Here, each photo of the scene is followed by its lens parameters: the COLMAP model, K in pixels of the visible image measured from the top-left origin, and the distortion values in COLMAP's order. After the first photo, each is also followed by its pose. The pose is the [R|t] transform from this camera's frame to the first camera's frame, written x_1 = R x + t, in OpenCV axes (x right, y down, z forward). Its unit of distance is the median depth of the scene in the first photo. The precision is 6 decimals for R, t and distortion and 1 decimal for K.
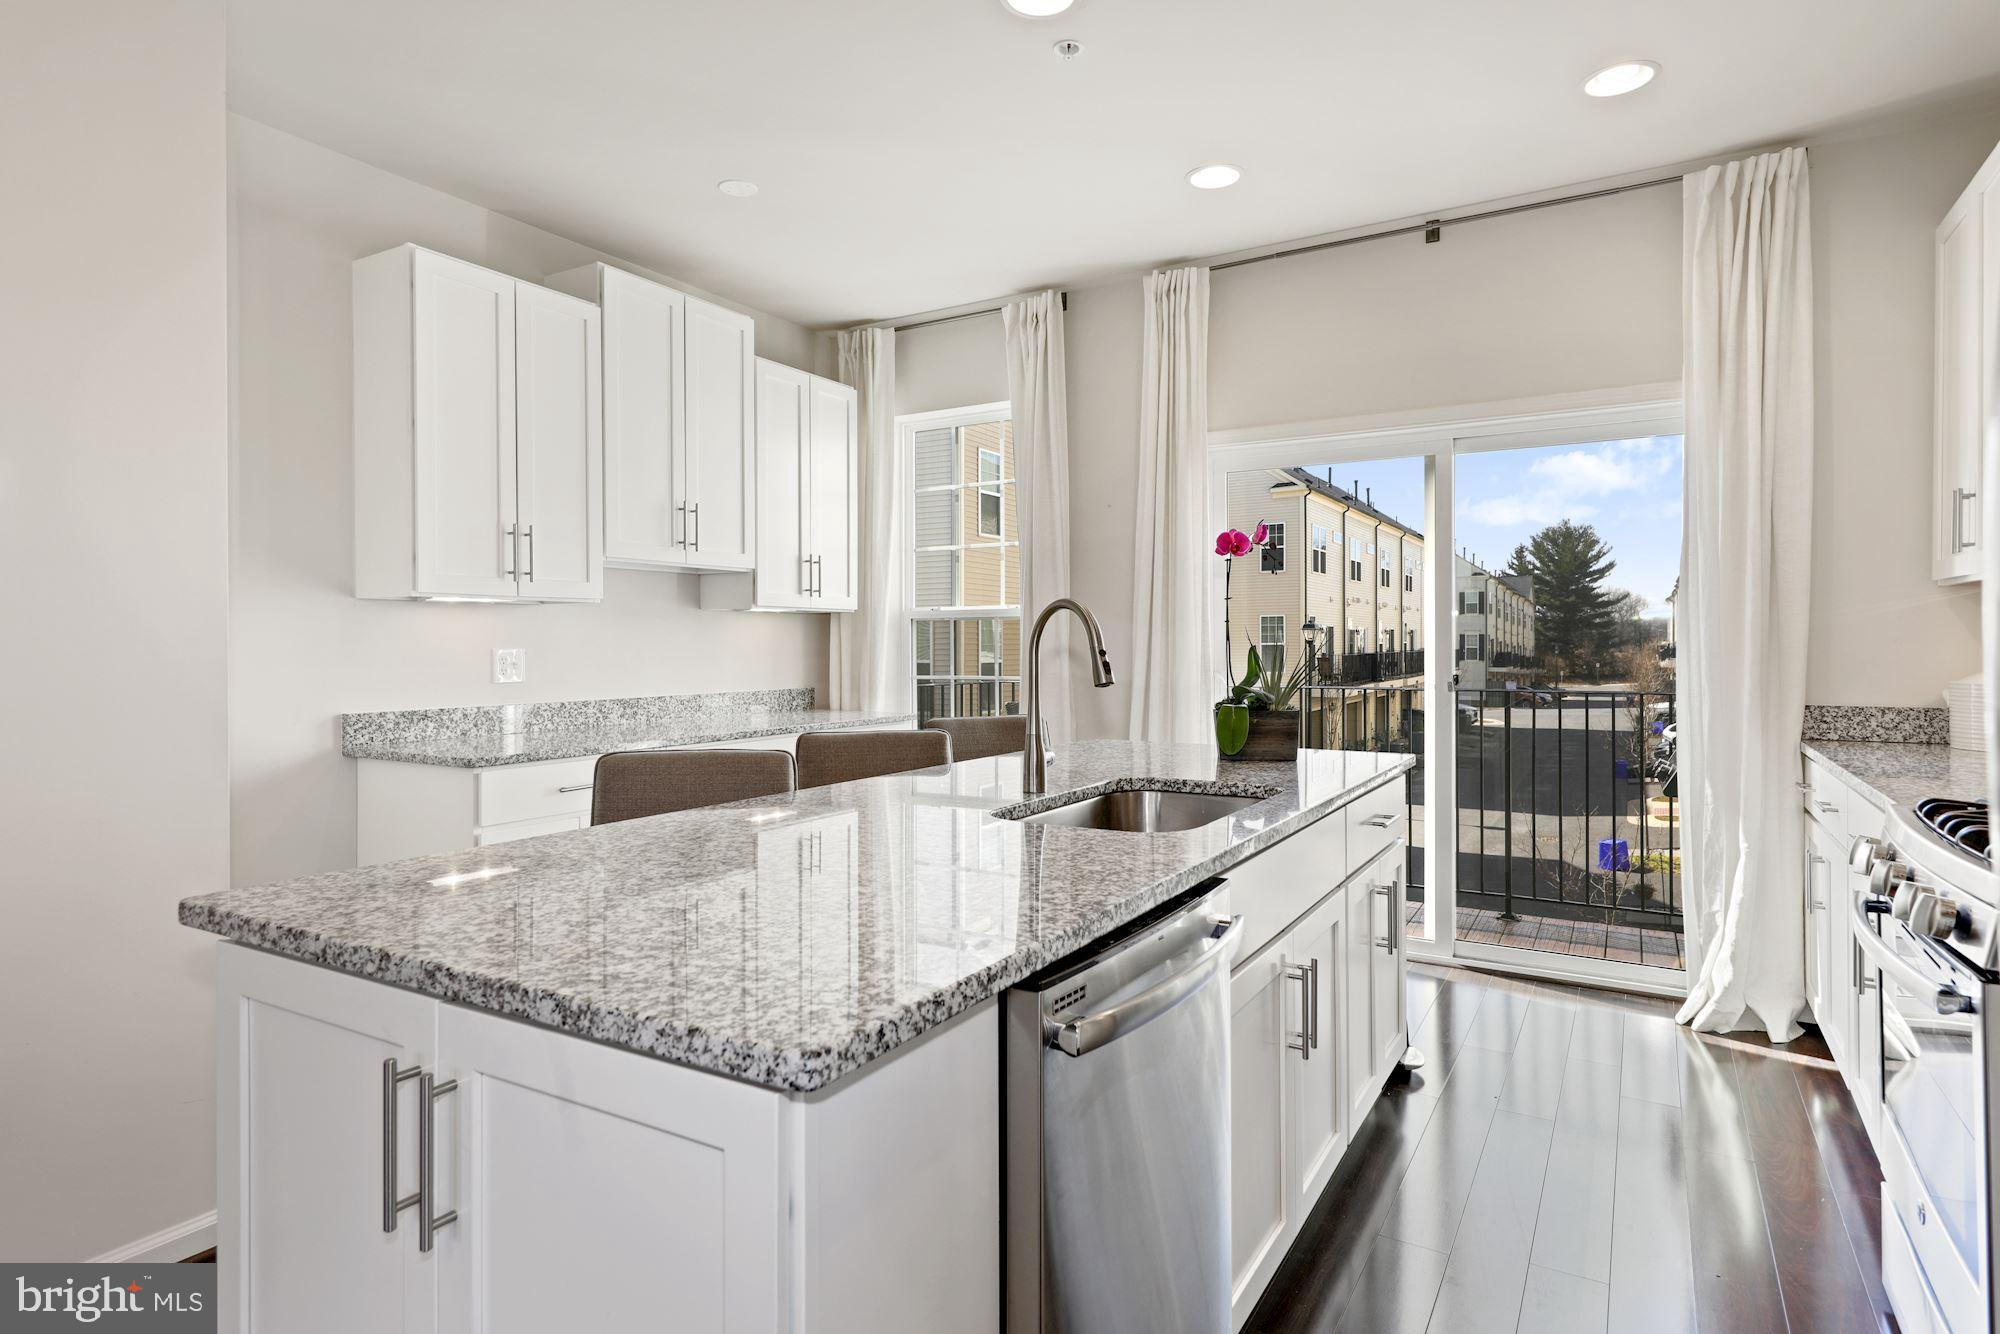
lens RADIAL K [[1071.3, 0, 1006.4], [0, 1071.3, 649.7], [0, 0, 1]] dist [0.014524, -0.004797]
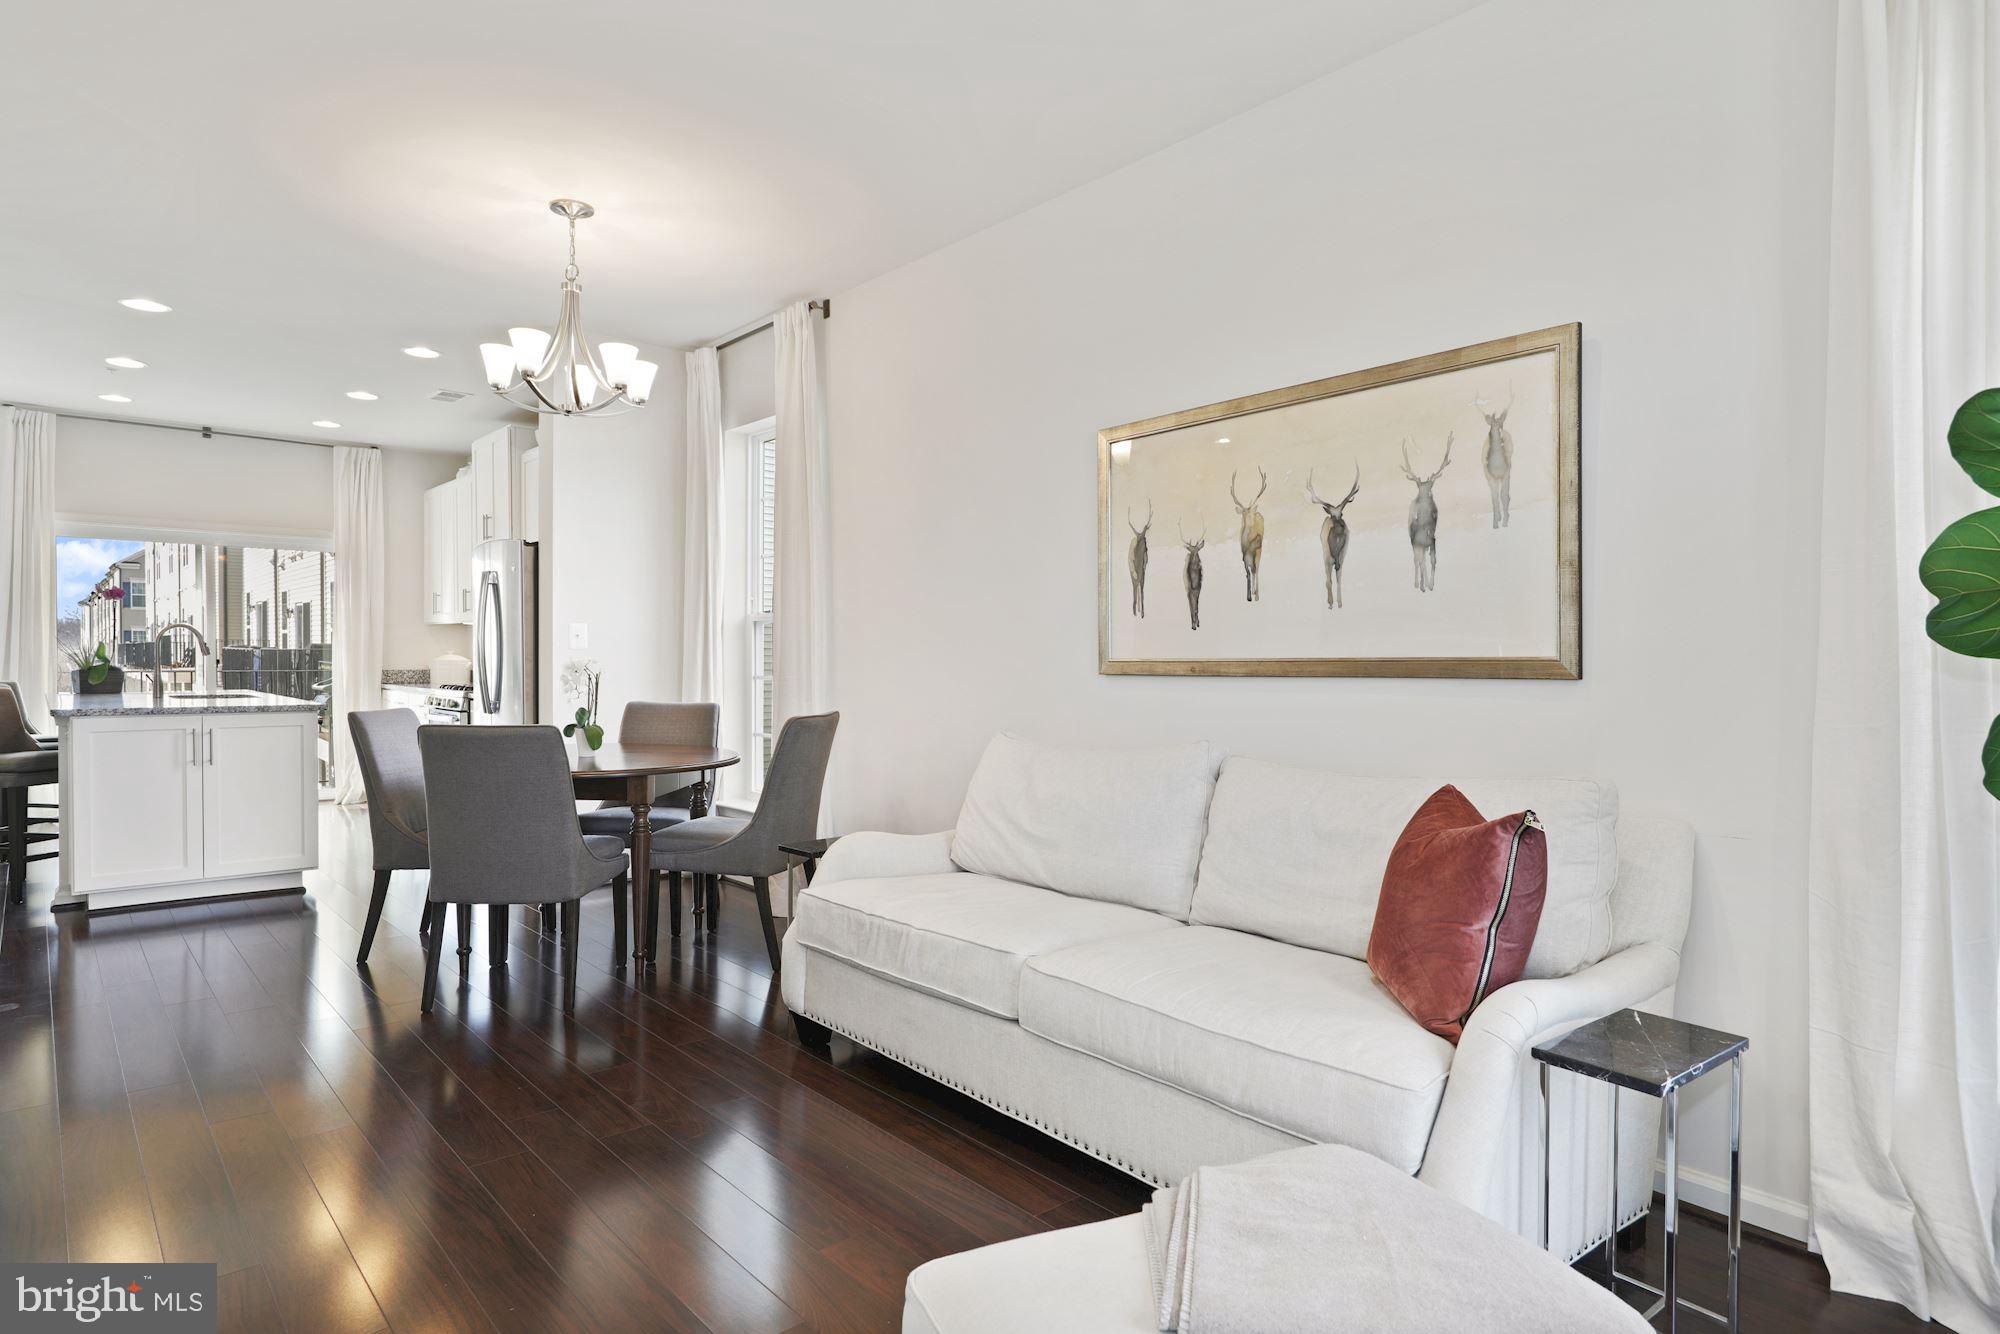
lens RADIAL K [[1088.6, 0, 1006.0], [0, 1088.6, 676.2], [0, 0, 1]] dist [0.002065, -0.002414]
pose [[0.305735, -0.012640, 0.952033, -1.087536], [-0.002053, 0.999901, 0.013935, 0.023562], [-0.952114, -0.006215, 0.305679, -1.025988]]
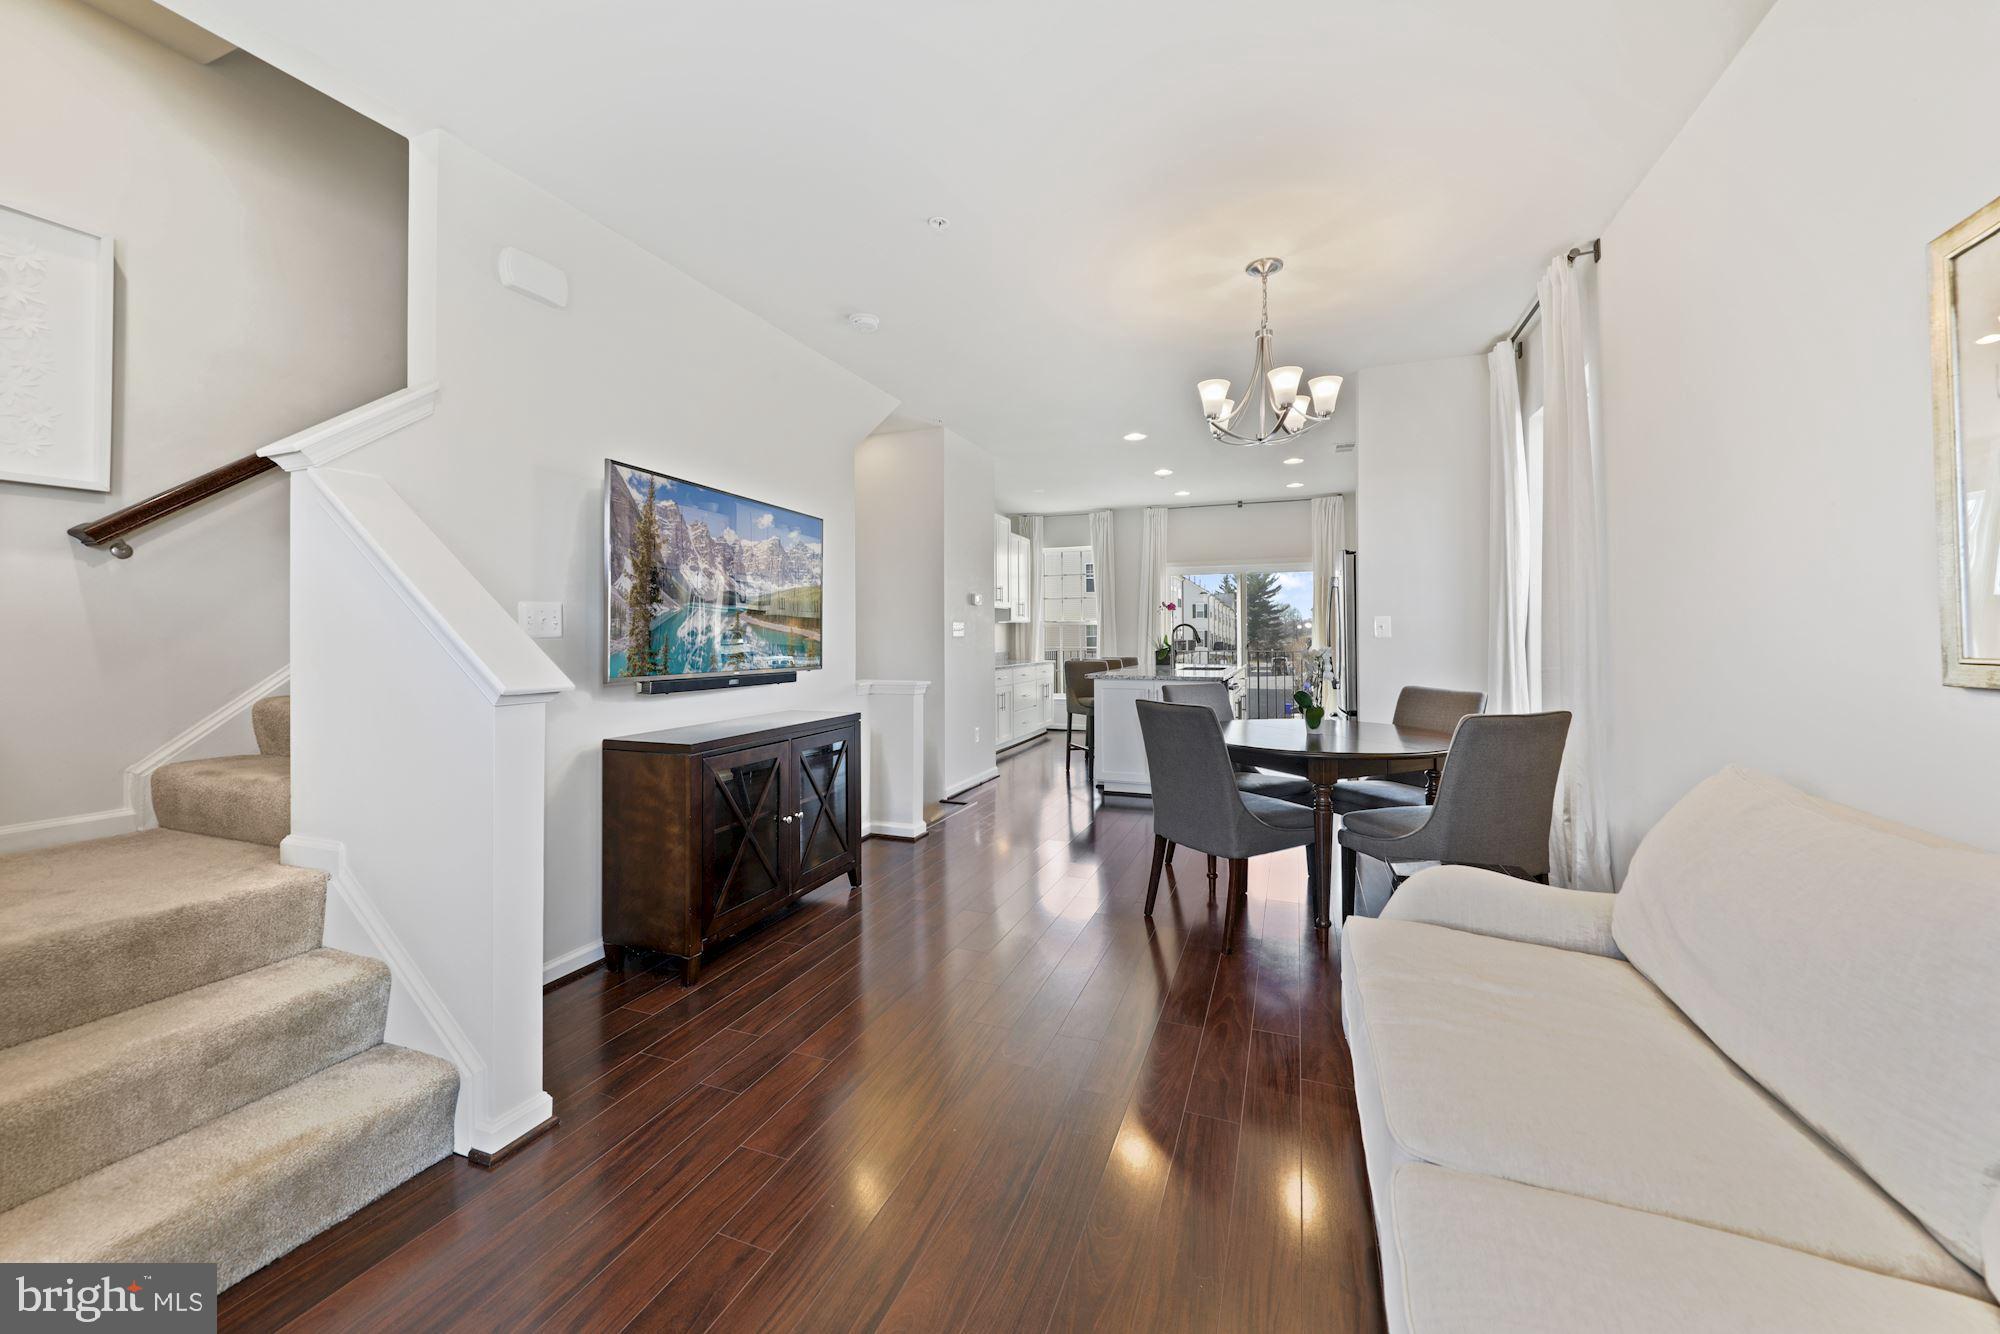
lens RADIAL K [[747.9, 0, 1014.8], [0, 747.9, 633.7], [0, 0, 1]] dist [-0.002363, -0.000119]
pose [[0.985221, 0.001002, 0.171282, -0.653557], [0.000740, 0.999949, -0.010103, 0.013034], [-0.171284, 0.010080, 0.985170, -1.083577]]
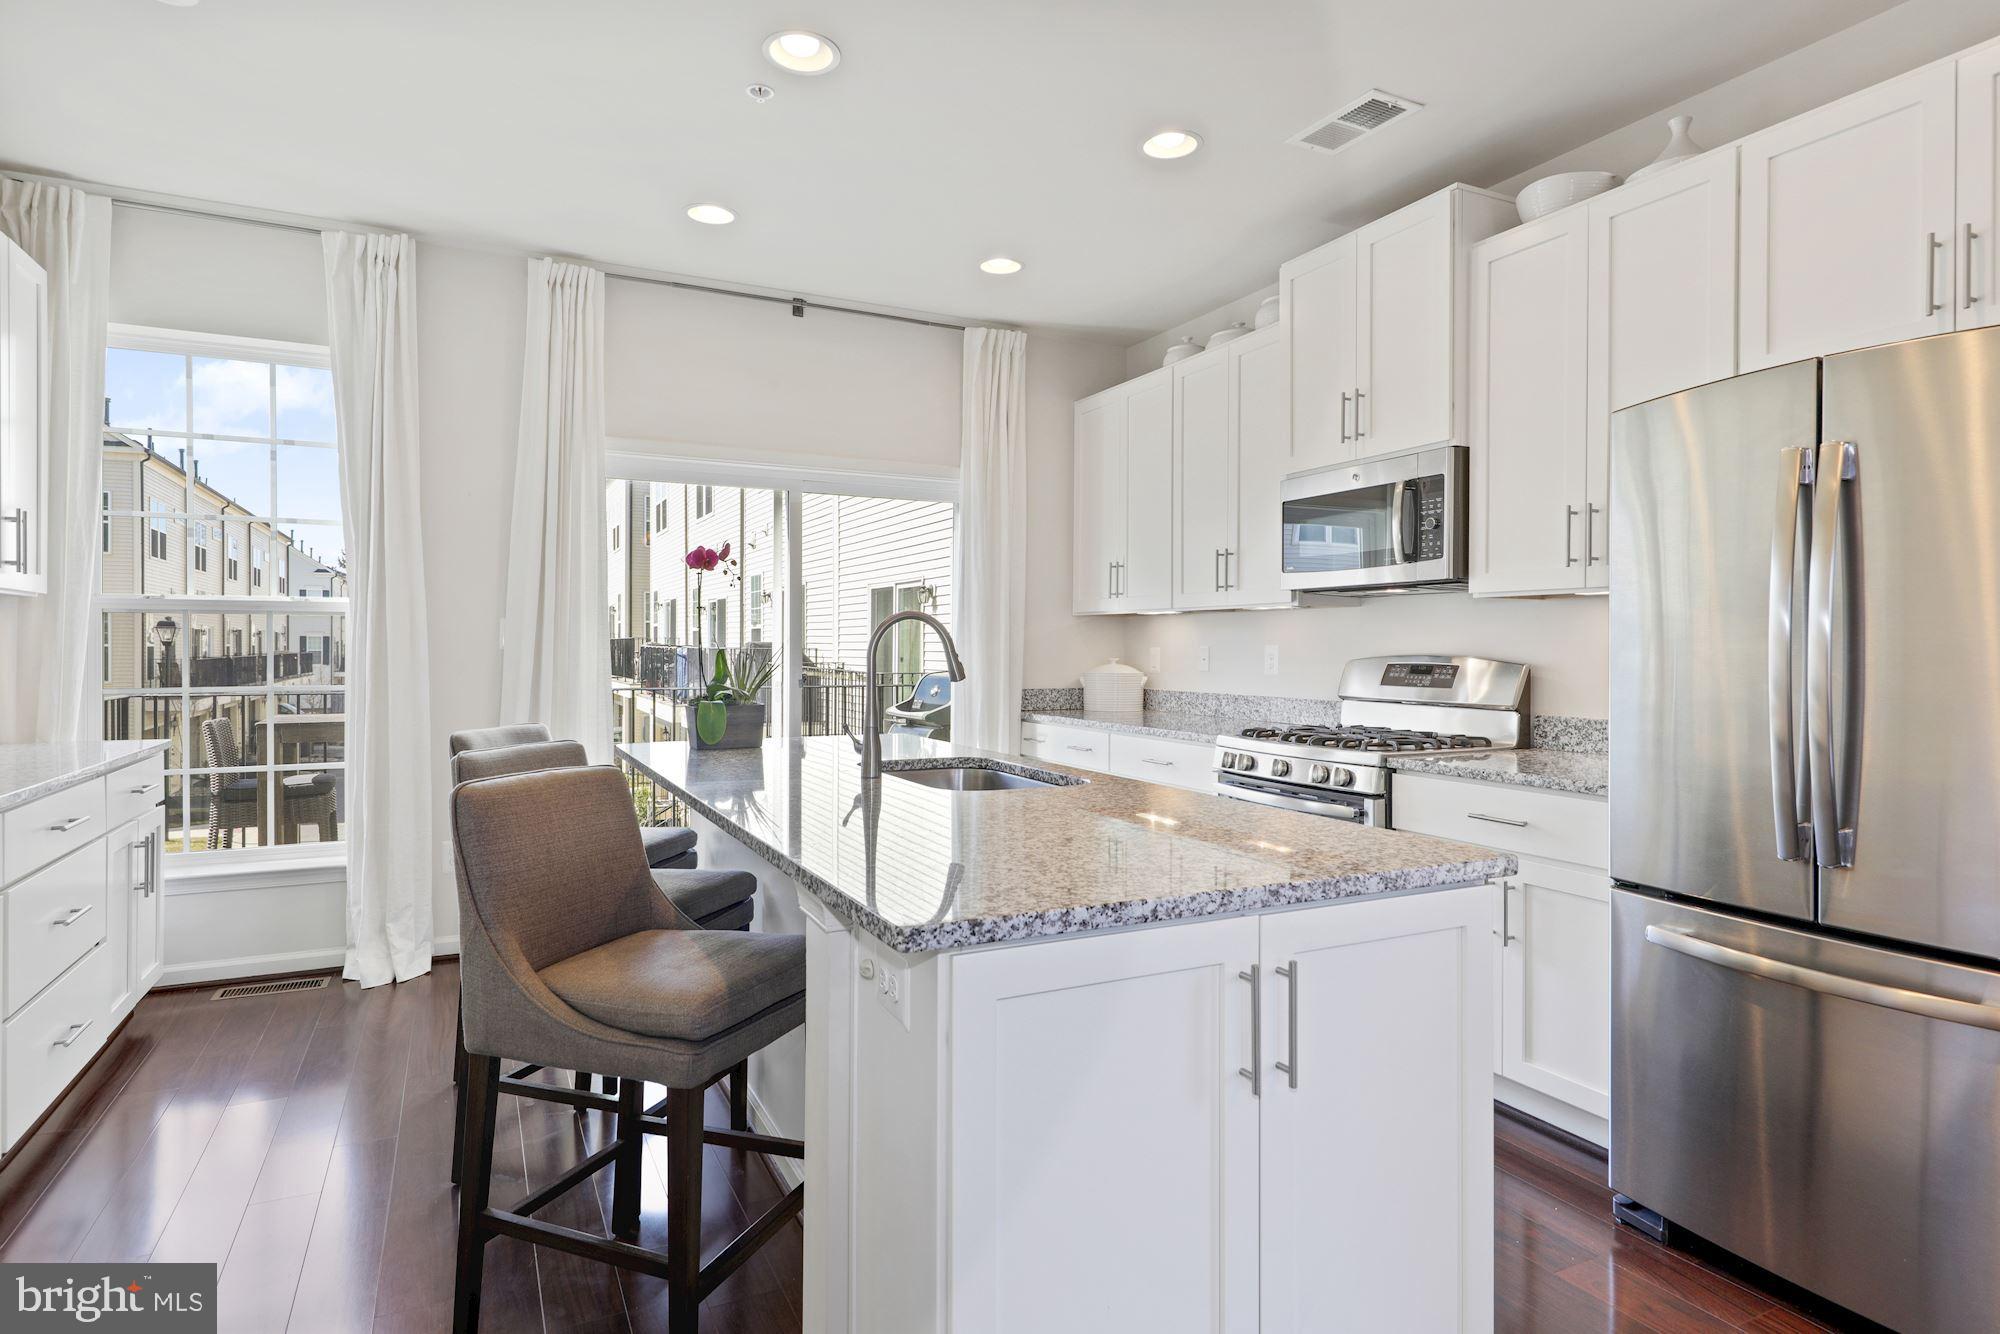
lens RADIAL K [[1071.3, 0, 1002.7], [0, 1071.3, 662.0], [0, 0, 1]] dist [0.014524, -0.004797]
pose [[0.546447, -0.005709, 0.837475, -0.509398], [-0.001195, 0.999970, 0.007596, 0.000345], [-0.837493, -0.005152, 0.546424, 0.151228]]
